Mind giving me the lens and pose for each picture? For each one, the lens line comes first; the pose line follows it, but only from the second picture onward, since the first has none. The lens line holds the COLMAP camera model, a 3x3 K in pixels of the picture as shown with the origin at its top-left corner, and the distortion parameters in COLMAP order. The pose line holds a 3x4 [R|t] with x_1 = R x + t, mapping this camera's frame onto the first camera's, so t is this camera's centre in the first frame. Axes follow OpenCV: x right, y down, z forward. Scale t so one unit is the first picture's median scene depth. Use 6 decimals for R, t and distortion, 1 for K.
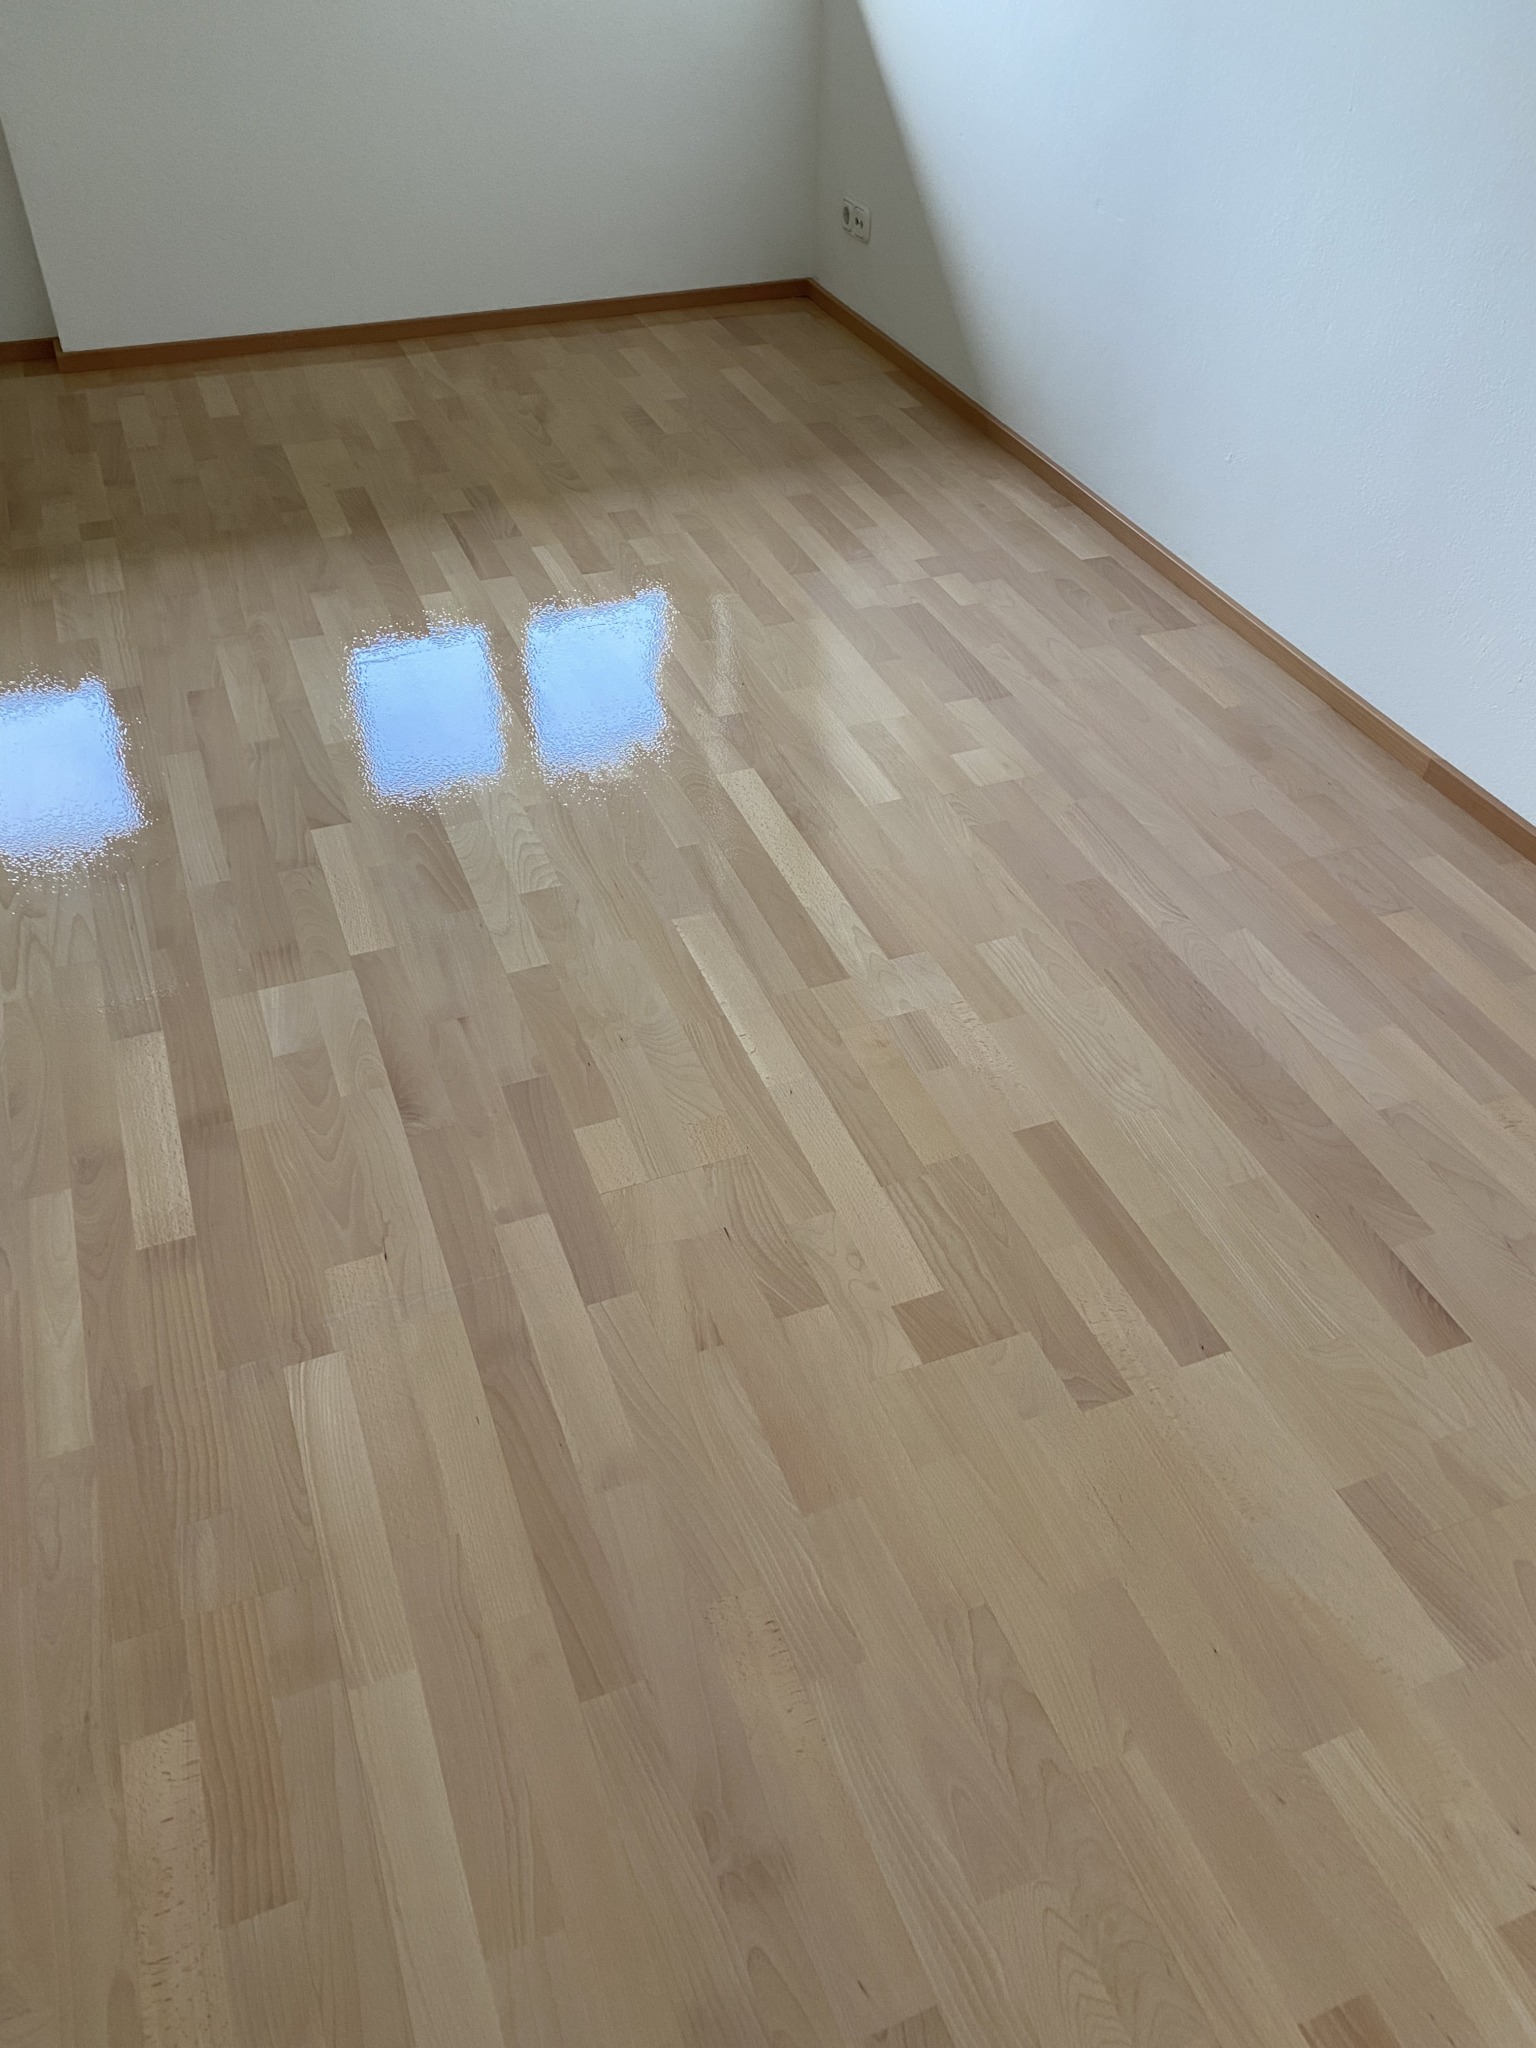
lens RADIAL K [[1565.2, 0, 755.1], [0, 1565.2, 1021.3], [0, 0, 1]] dist [0.030091, -0.027518]
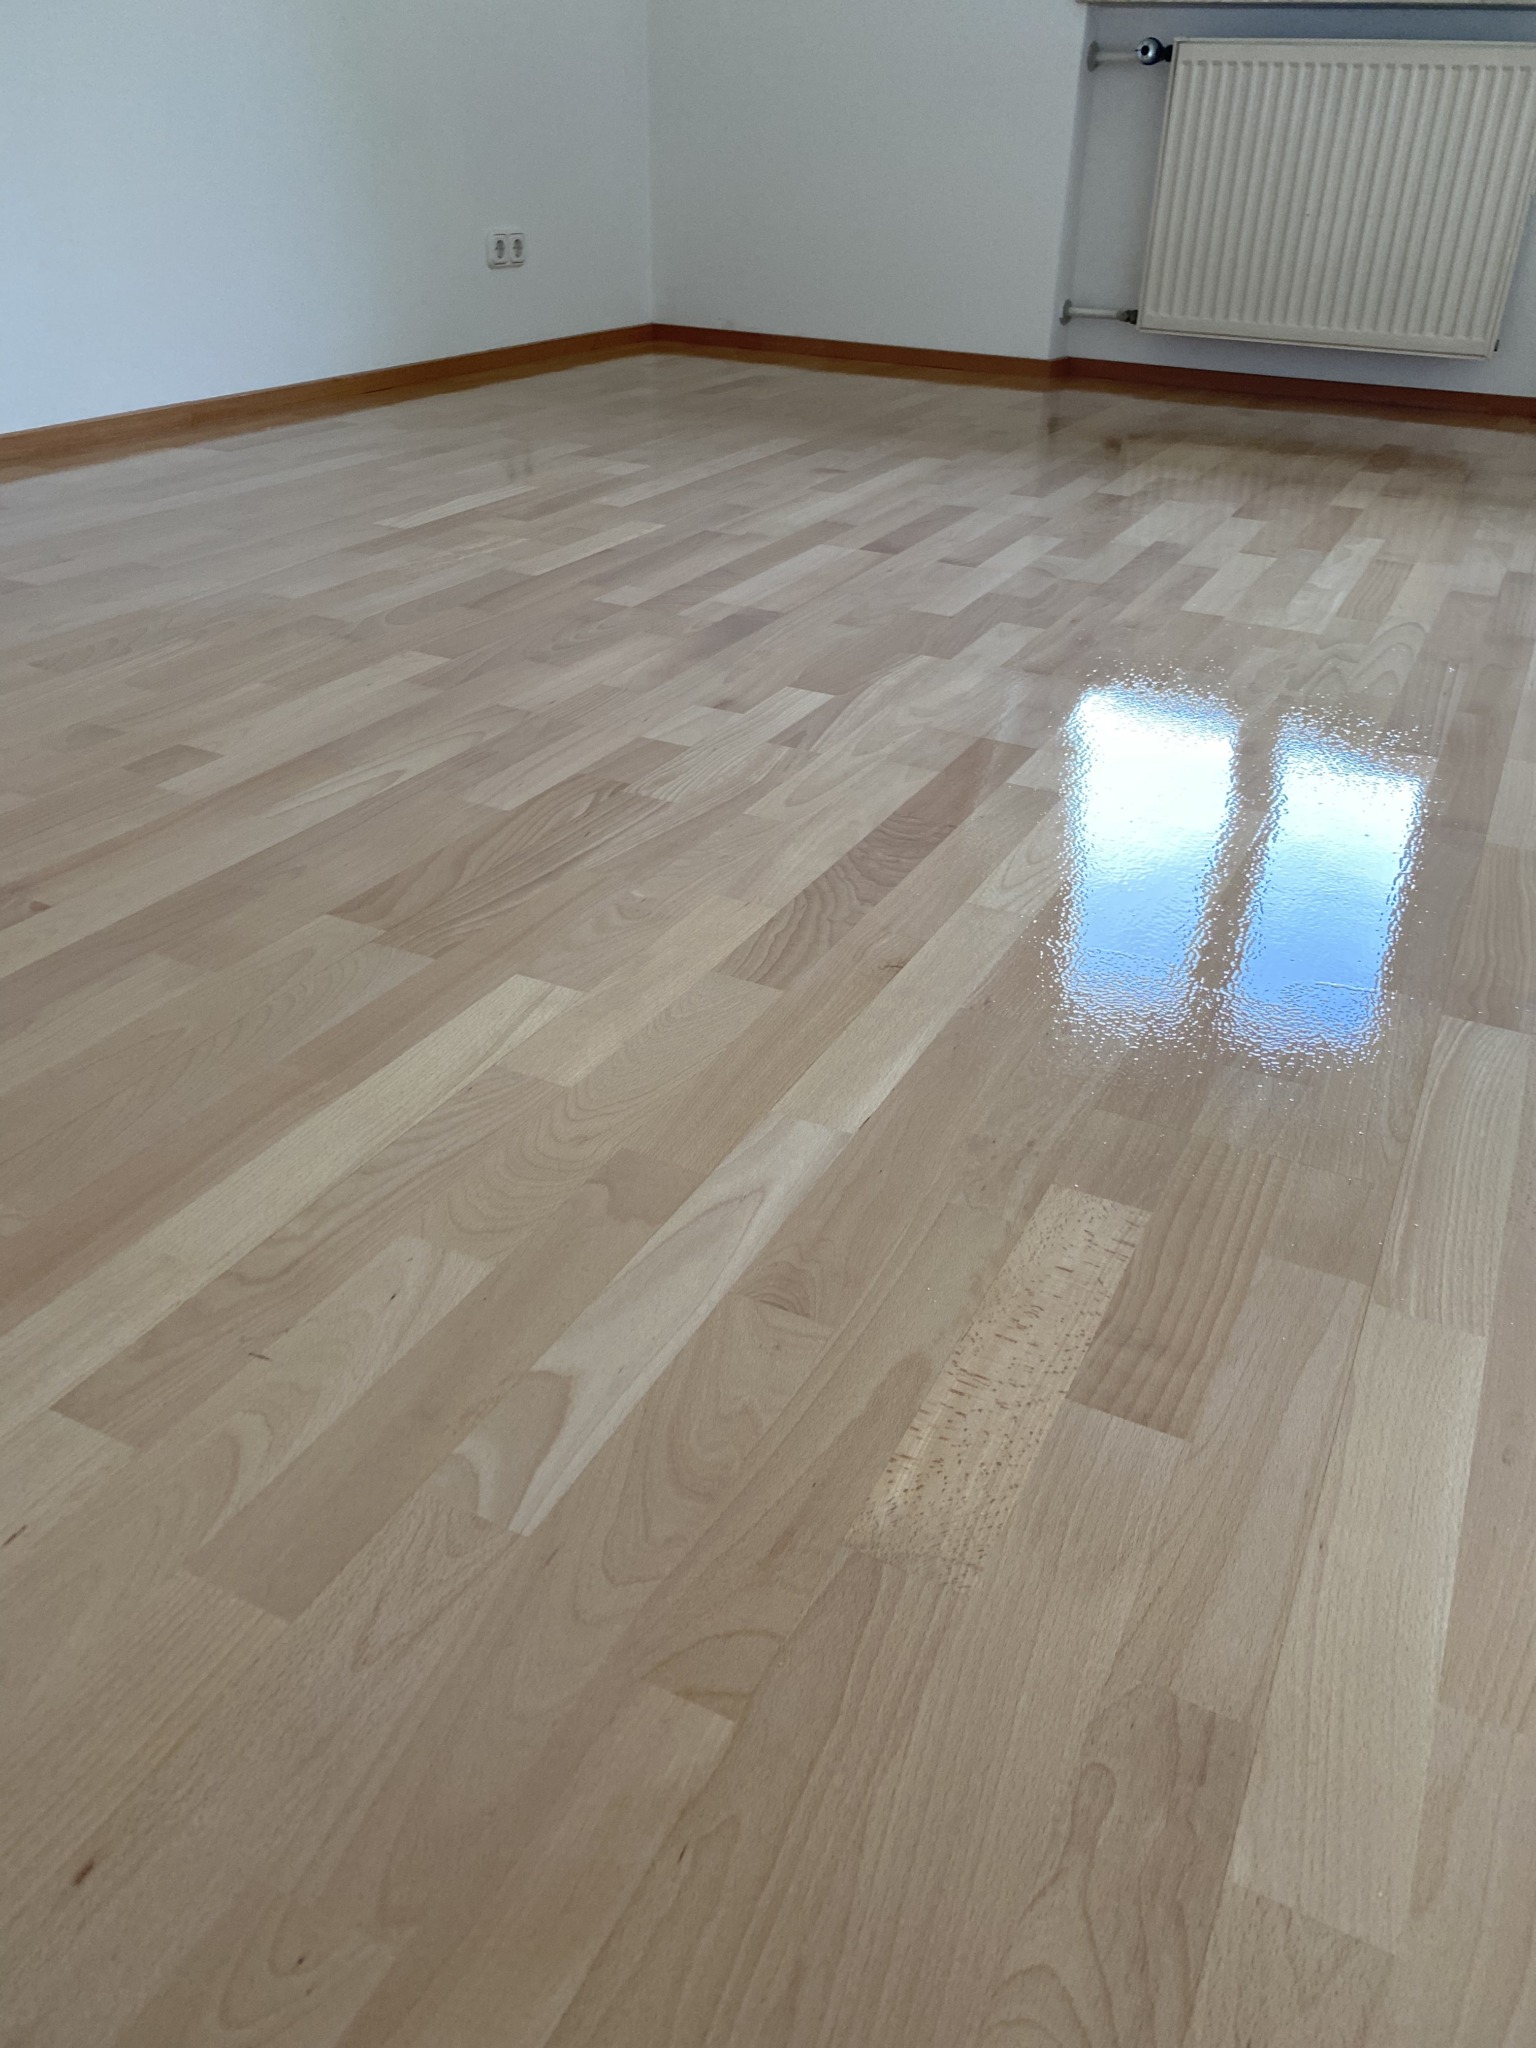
lens RADIAL K [[1565.2, 0, 778.6], [0, 1565.2, 1000.8], [0, 0, 1]] dist [0.030091, -0.027518]
pose [[0.675905, 0.361885, -0.642022, -0.046753], [-0.505946, 0.861274, -0.047179, 0.373123], [0.535884, 0.356717, 0.765233, 0.277057]]
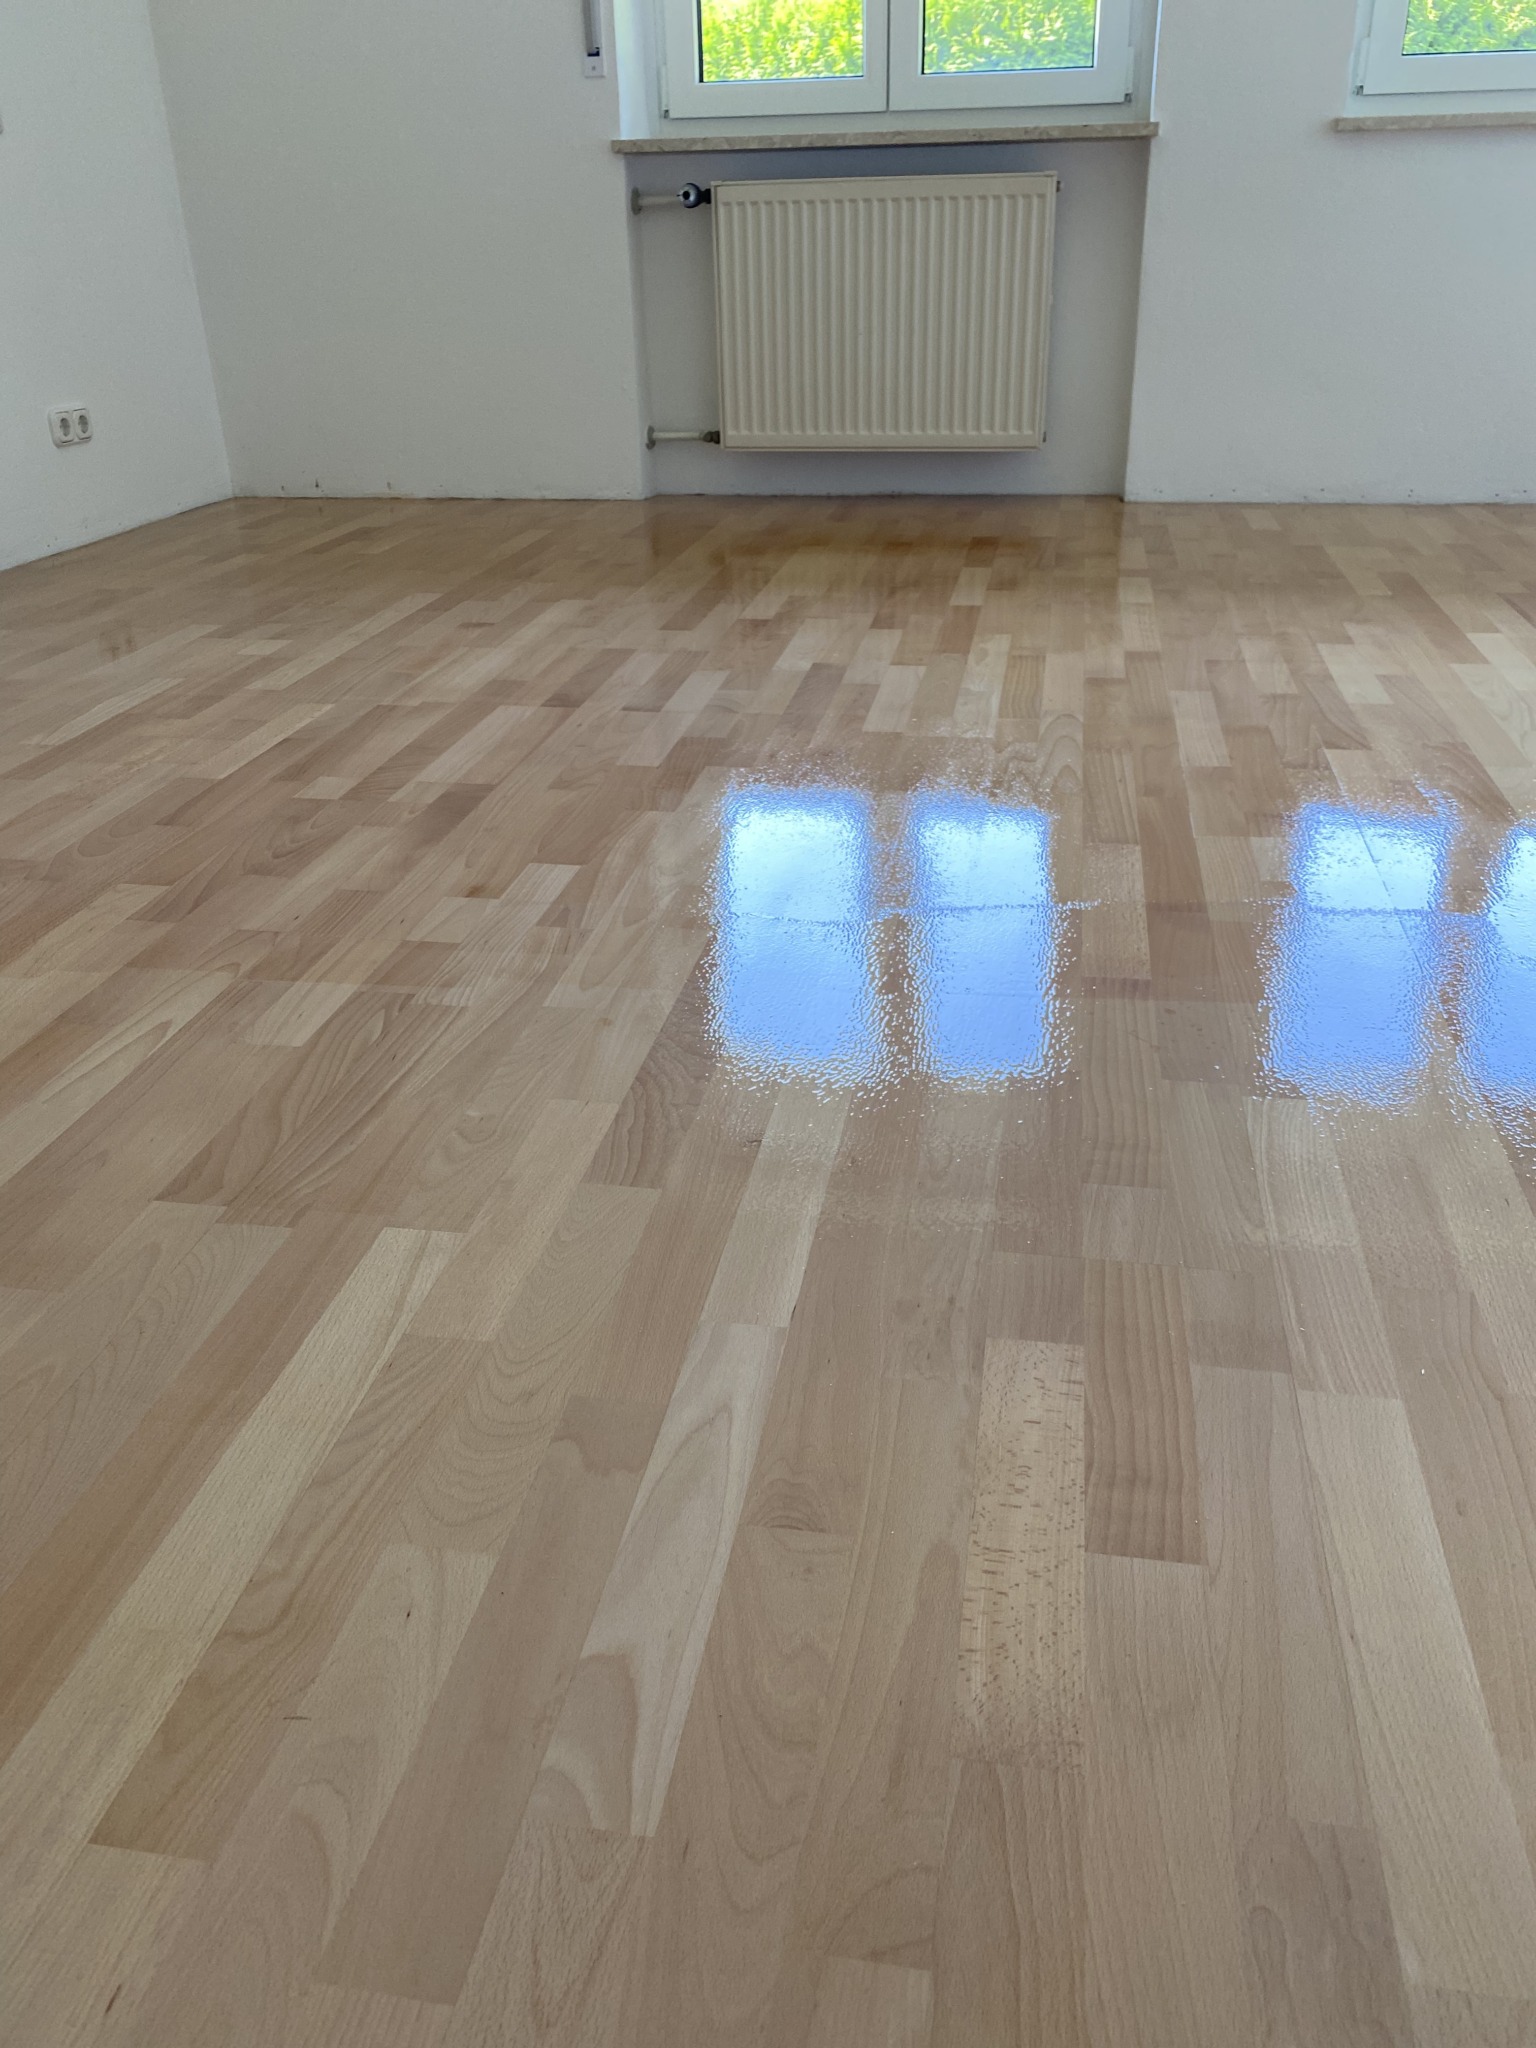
lens RADIAL K [[1565.2, 0, 773.6], [0, 1565.2, 1013.6], [0, 0, 1]] dist [0.030091, -0.027518]
pose [[0.854161, 0.198144, -0.480779, -0.122816], [-0.318363, 0.930294, -0.182205, 0.373350], [0.411163, 0.308695, 0.857702, 0.204291]]
